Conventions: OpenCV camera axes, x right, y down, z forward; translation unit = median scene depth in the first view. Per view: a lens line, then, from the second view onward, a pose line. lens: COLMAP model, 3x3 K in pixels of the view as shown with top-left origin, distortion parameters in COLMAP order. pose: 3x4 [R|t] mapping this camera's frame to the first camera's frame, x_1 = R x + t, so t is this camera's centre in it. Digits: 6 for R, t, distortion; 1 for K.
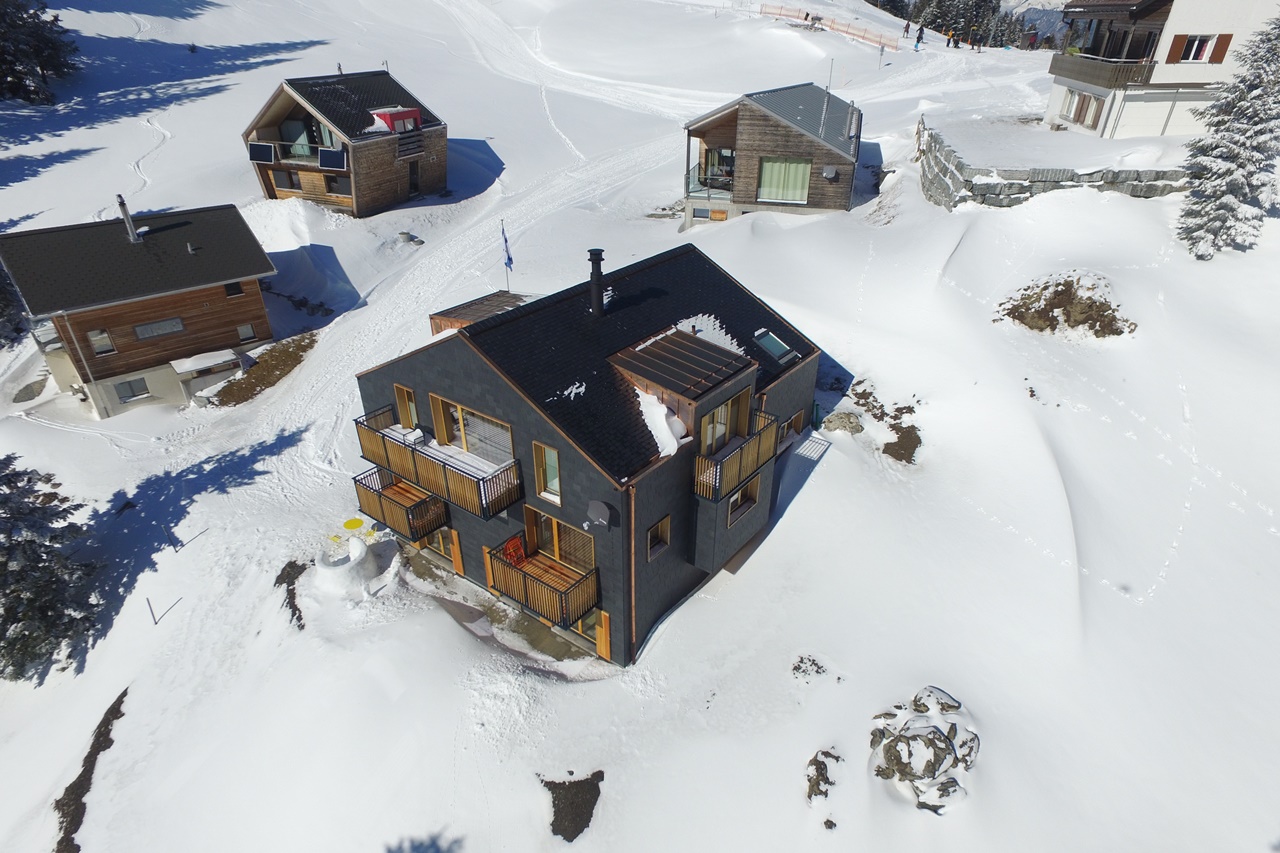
lens RADIAL K [[735.2, 0, 636.9], [0, 735.2, 481.9], [0, 0, 1]] dist [-0.006998, 0.005540]
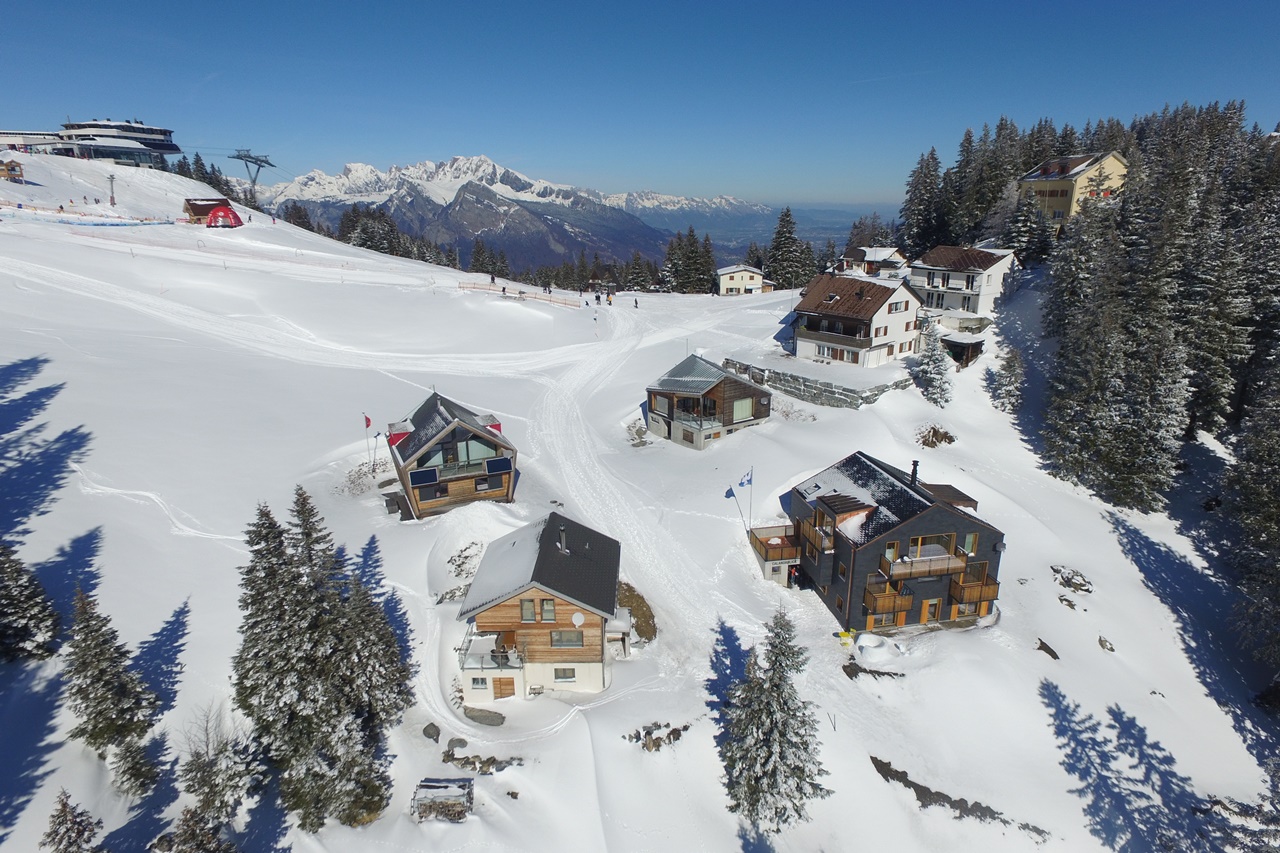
lens RADIAL K [[735.2, 0, 639.7], [0, 735.2, 435.7], [0, 0, 1]] dist [-0.006998, 0.005540]
pose [[0.666376, -0.236927, 0.706971, -1.654647], [0.413890, 0.906215, -0.086425, -0.387679], [-0.620192, 0.350200, 0.701942, -0.134483]]
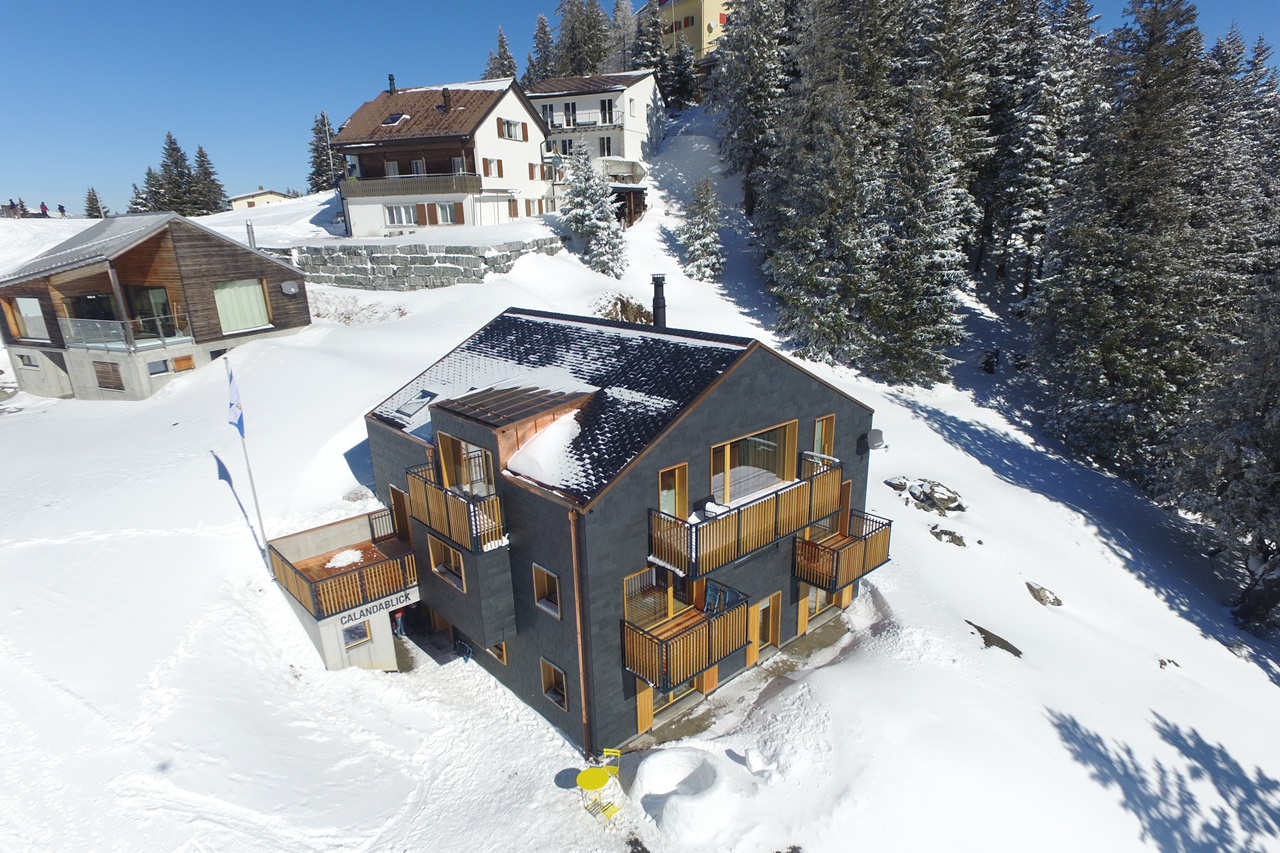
lens RADIAL K [[735.2, 0, 646.2], [0, 735.2, 480.4], [0, 0, 1]] dist [-0.006998, 0.005540]
pose [[0.177864, -0.339388, 0.923677, -0.728885], [0.553031, 0.810867, 0.191446, -0.196945], [-0.813954, 0.476771, 0.331916, 0.562711]]
